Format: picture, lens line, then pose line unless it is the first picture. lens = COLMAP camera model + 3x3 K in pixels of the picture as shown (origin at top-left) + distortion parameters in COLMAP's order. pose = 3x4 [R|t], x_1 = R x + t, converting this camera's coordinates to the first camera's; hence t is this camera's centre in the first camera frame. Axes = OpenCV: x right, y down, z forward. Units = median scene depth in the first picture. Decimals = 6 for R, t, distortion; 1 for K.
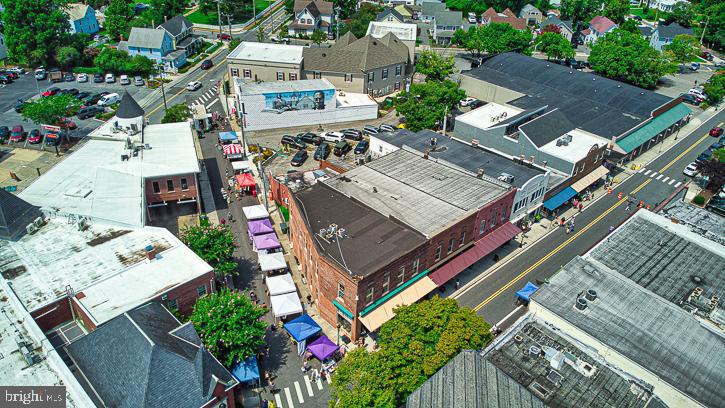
lens RADIAL K [[539.7, 0, 362.5], [0, 539.7, 204.0], [0, 0, 1]] dist [0.112529, -0.241699]
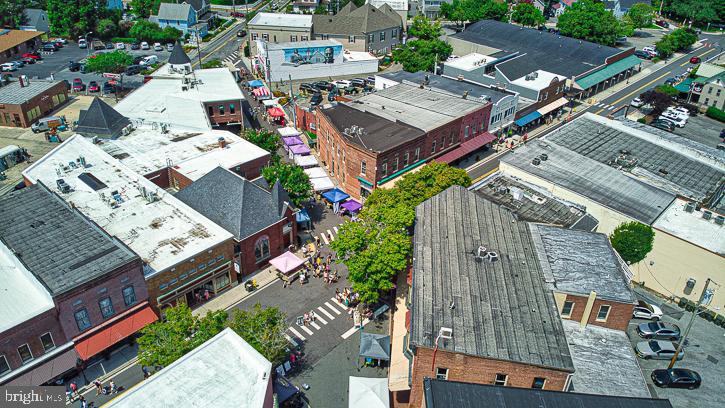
lens RADIAL K [[537.2, 0, 362.5], [0, 537.2, 204.0], [0, 0, 1]] dist [0.114701, -0.256483]
pose [[0.999523, -0.024641, 0.018600, -0.036662], [0.024615, 0.999696, 0.001636, 0.132683], [-0.018634, -0.001177, 0.999826, -0.186491]]
